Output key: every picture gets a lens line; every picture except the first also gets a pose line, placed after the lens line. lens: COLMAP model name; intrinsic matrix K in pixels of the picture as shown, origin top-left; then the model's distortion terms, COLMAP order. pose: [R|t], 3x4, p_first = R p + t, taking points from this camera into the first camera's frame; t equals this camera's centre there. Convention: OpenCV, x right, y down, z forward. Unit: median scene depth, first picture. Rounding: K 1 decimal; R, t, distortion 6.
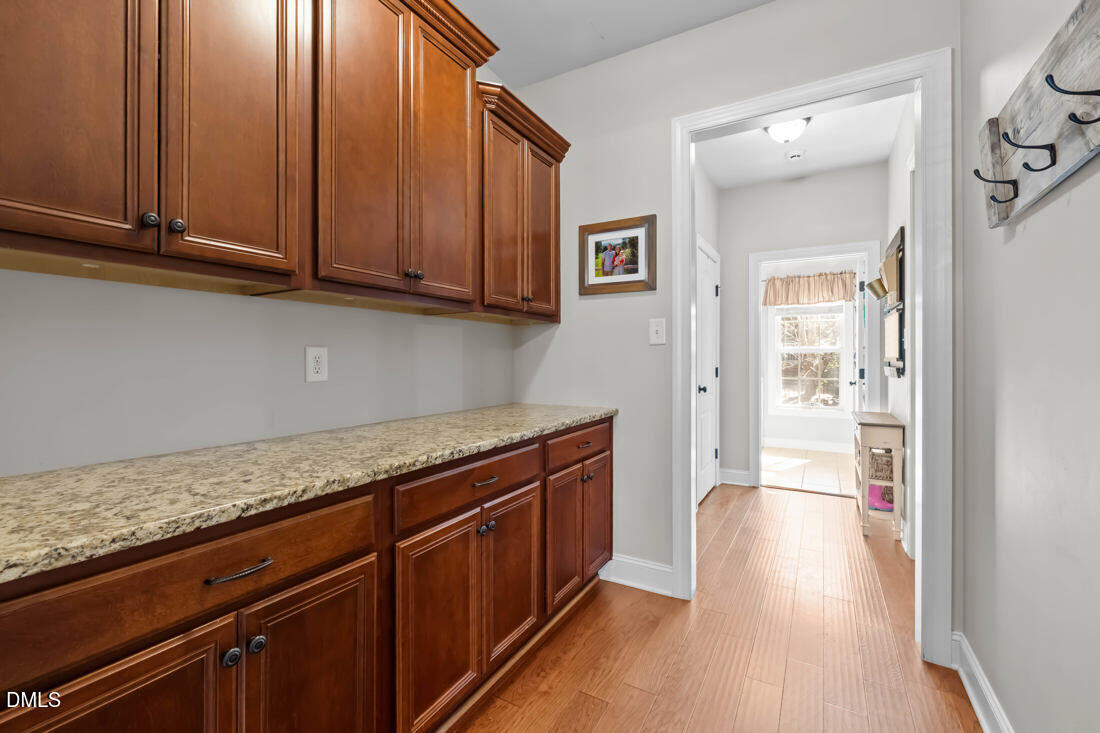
lens RADIAL K [[463.8, 0, 552.2], [0, 463.8, 357.8], [0, 0, 1]] dist [-0.001148, 0.000014]
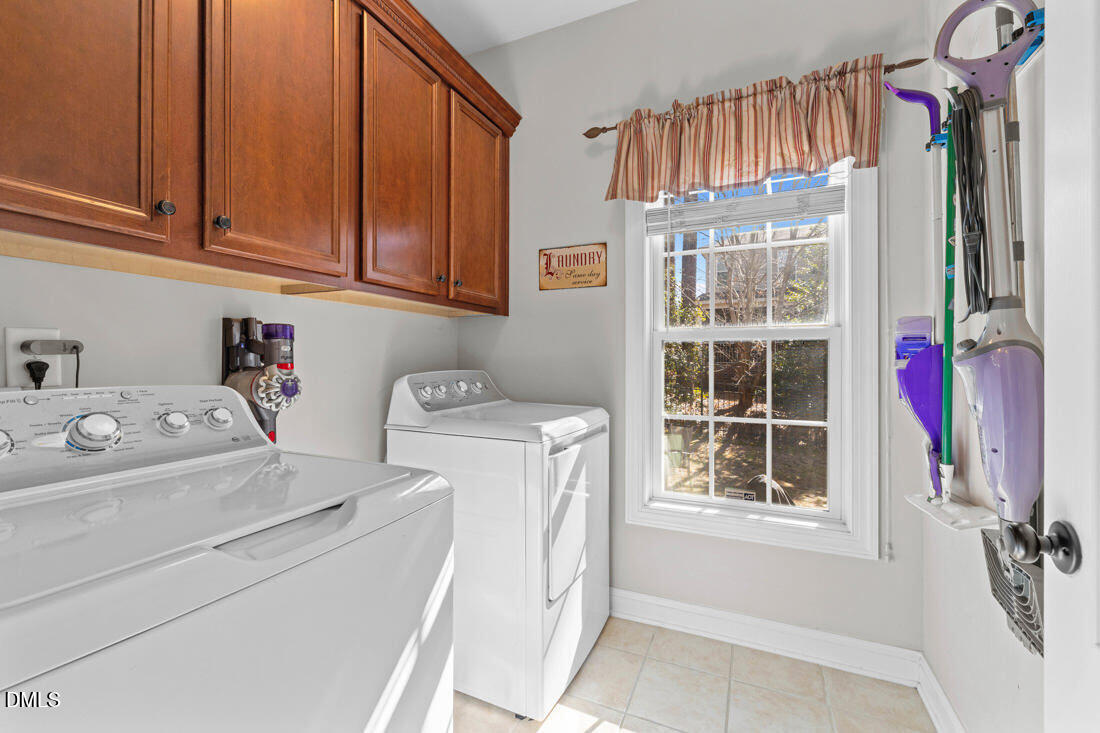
lens RADIAL K [[463.8, 0, 552.2], [0, 463.8, 357.8], [0, 0, 1]] dist [-0.001148, 0.000014]
pose [[0.998736, 0.012940, 0.048564, 0.401492], [-0.013110, 0.999909, 0.003188, -0.000572], [-0.048518, -0.003820, 0.998815, 0.670758]]
